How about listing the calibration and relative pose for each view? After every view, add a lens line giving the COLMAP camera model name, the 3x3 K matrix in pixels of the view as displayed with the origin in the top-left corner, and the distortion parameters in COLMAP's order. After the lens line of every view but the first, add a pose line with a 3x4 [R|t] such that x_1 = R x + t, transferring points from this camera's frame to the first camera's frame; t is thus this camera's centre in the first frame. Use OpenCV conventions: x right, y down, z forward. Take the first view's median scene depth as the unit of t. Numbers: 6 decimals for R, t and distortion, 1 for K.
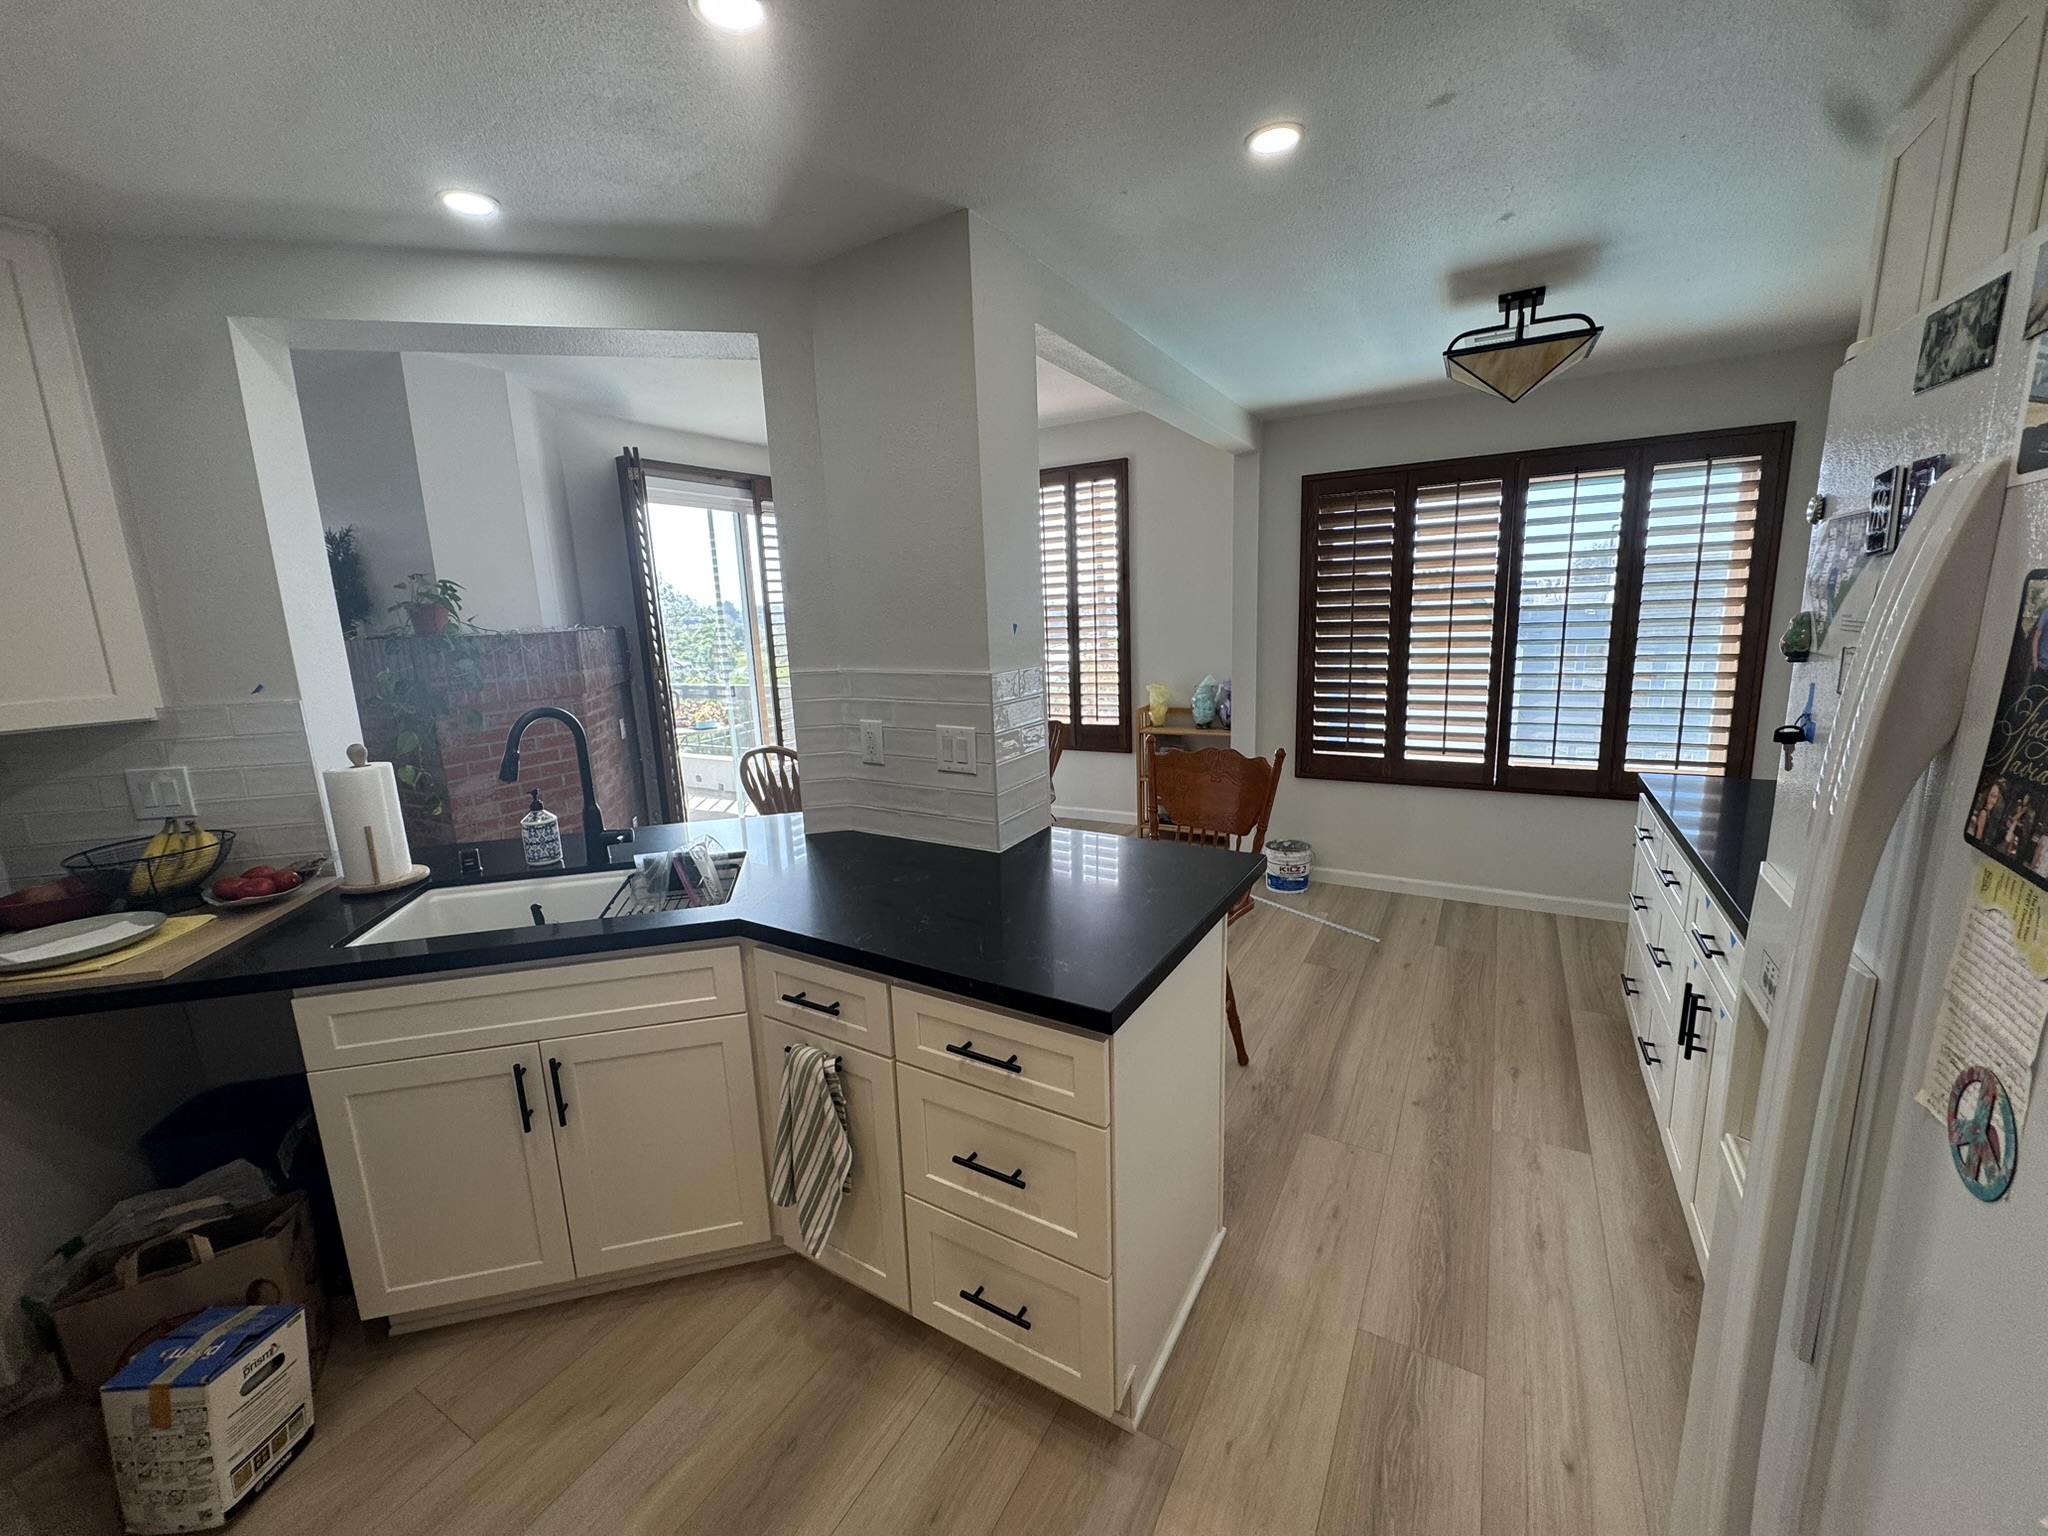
lens RADIAL K [[819.7, 0, 1020.7], [0, 819.7, 763.3], [0, 0, 1]] dist [-0.000190, 0.000362]
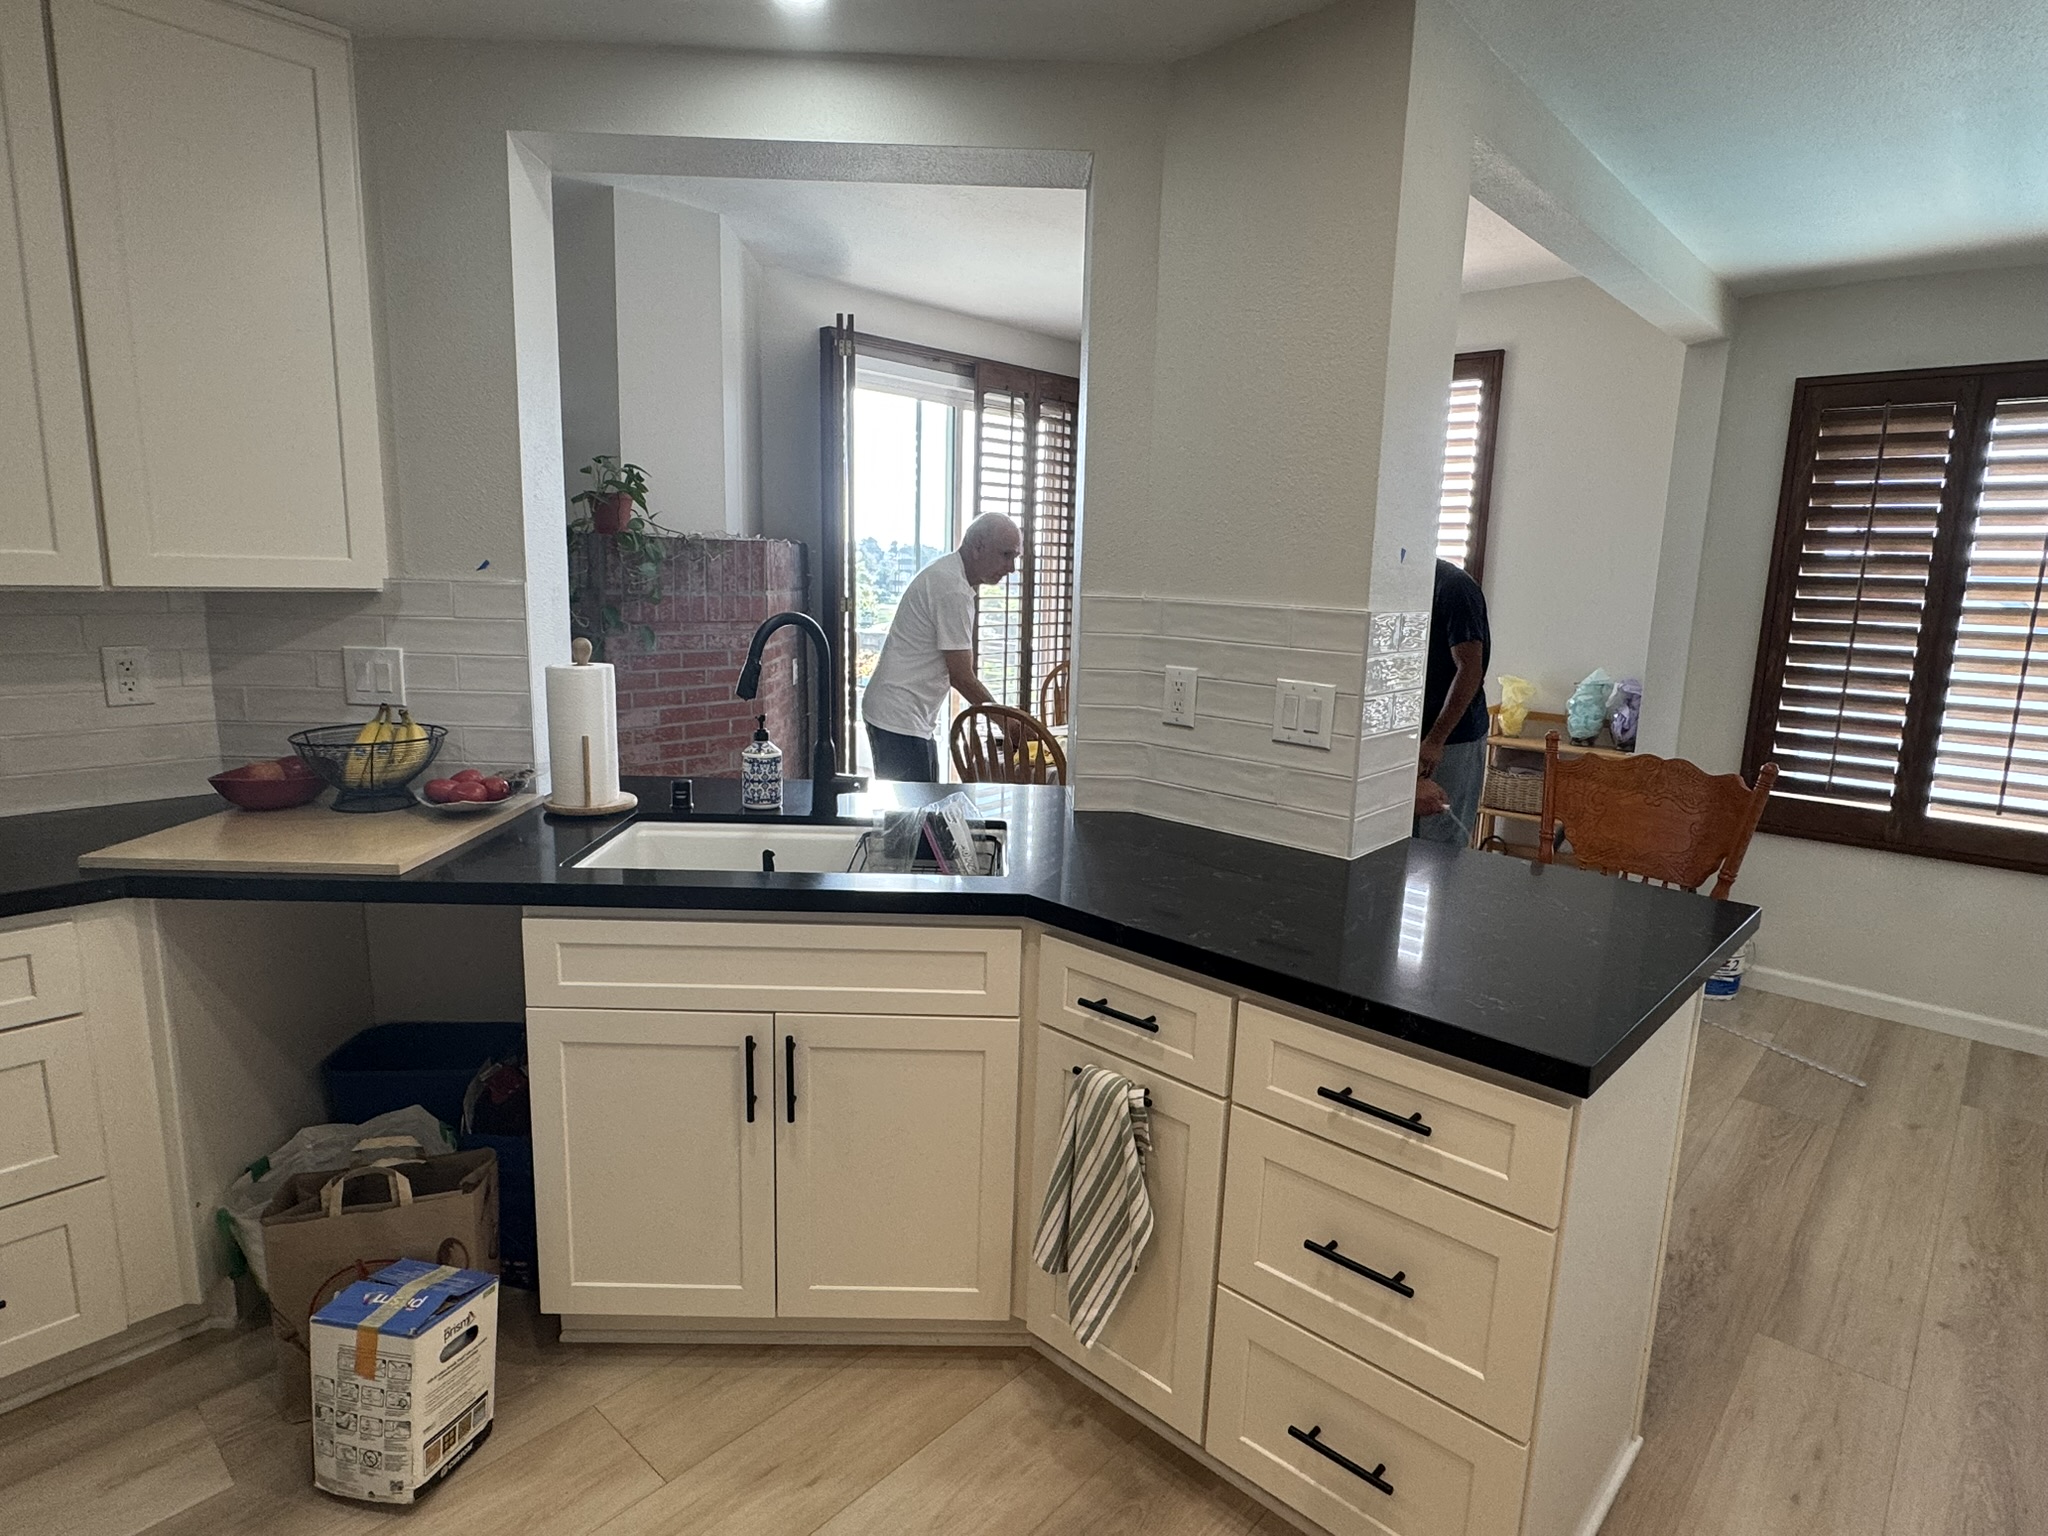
lens RADIAL K [[1130.0, 0, 1020.4], [0, 1130.0, 764.0], [0, 0, 1]] dist [0.000266, -0.000223]
pose [[0.975292, 0.101233, -0.196363, -0.142530], [-0.103189, 0.994662, 0.000272, 0.062982], [0.195342, 0.019998, 0.980531, -0.048330]]
